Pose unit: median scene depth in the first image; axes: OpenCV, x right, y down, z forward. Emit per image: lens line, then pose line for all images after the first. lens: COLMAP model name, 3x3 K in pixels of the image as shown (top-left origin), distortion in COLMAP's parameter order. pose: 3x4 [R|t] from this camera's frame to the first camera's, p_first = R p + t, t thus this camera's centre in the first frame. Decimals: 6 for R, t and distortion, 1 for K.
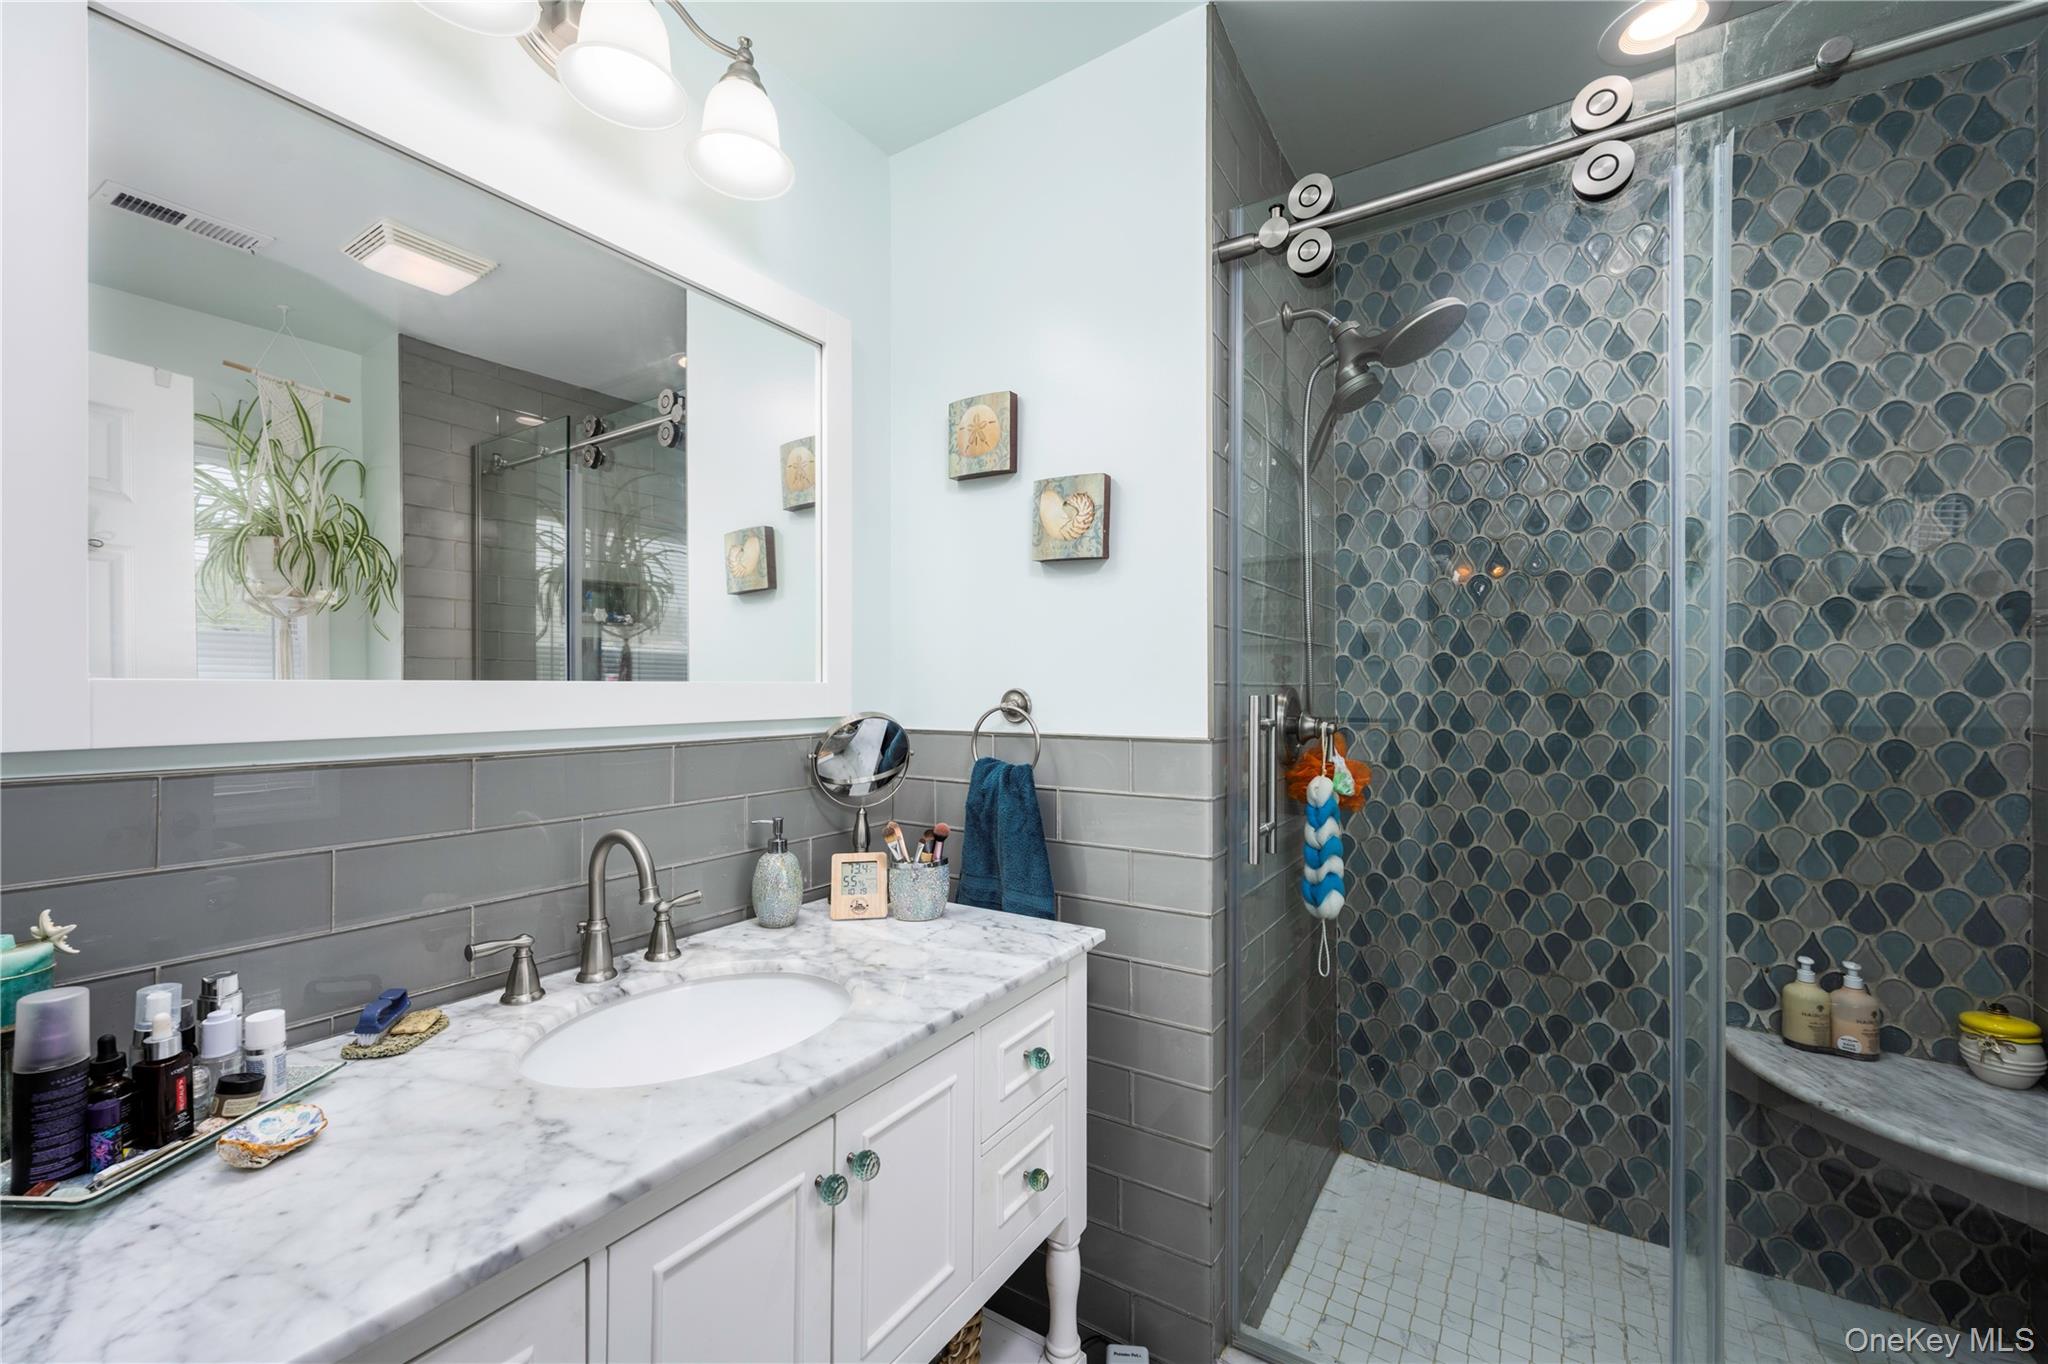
lens RADIAL K [[821.8, 0, 1023.9], [0, 821.8, 692.1], [0, 0, 1]] dist [0.000458, 0.000266]
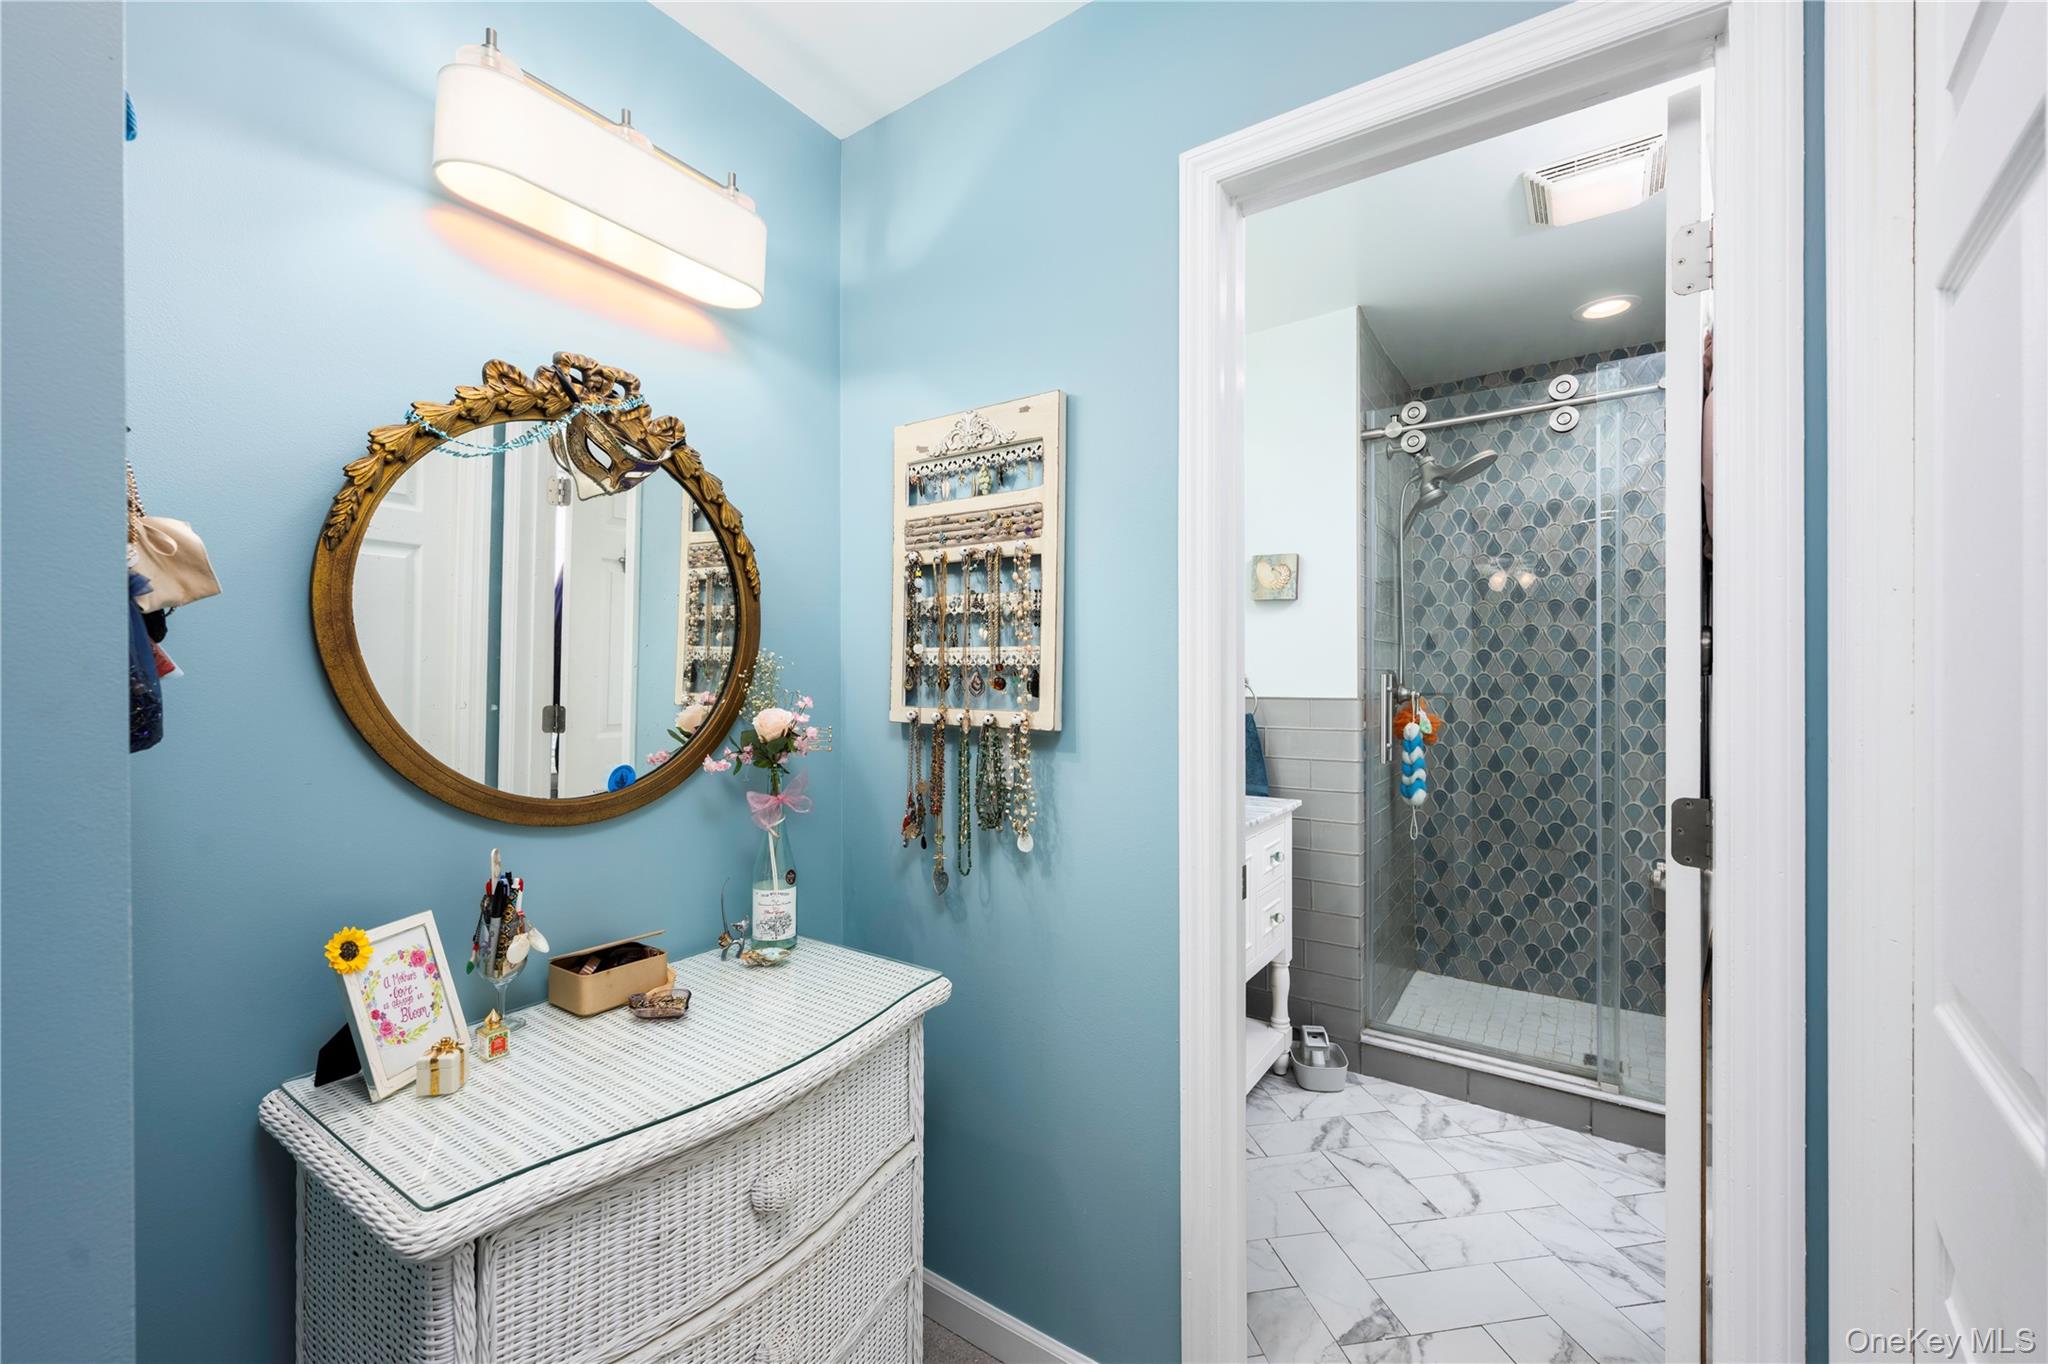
lens RADIAL K [[821.8, 0, 1025.5], [0, 821.8, 675.1], [0, 0, 1]] dist [0.000458, 0.000266]
pose [[0.999553, -0.000092, -0.029901, -0.344305], [-0.000030, 0.999992, -0.004081, 0.008967], [0.029901, 0.004080, 0.999545, -0.646107]]
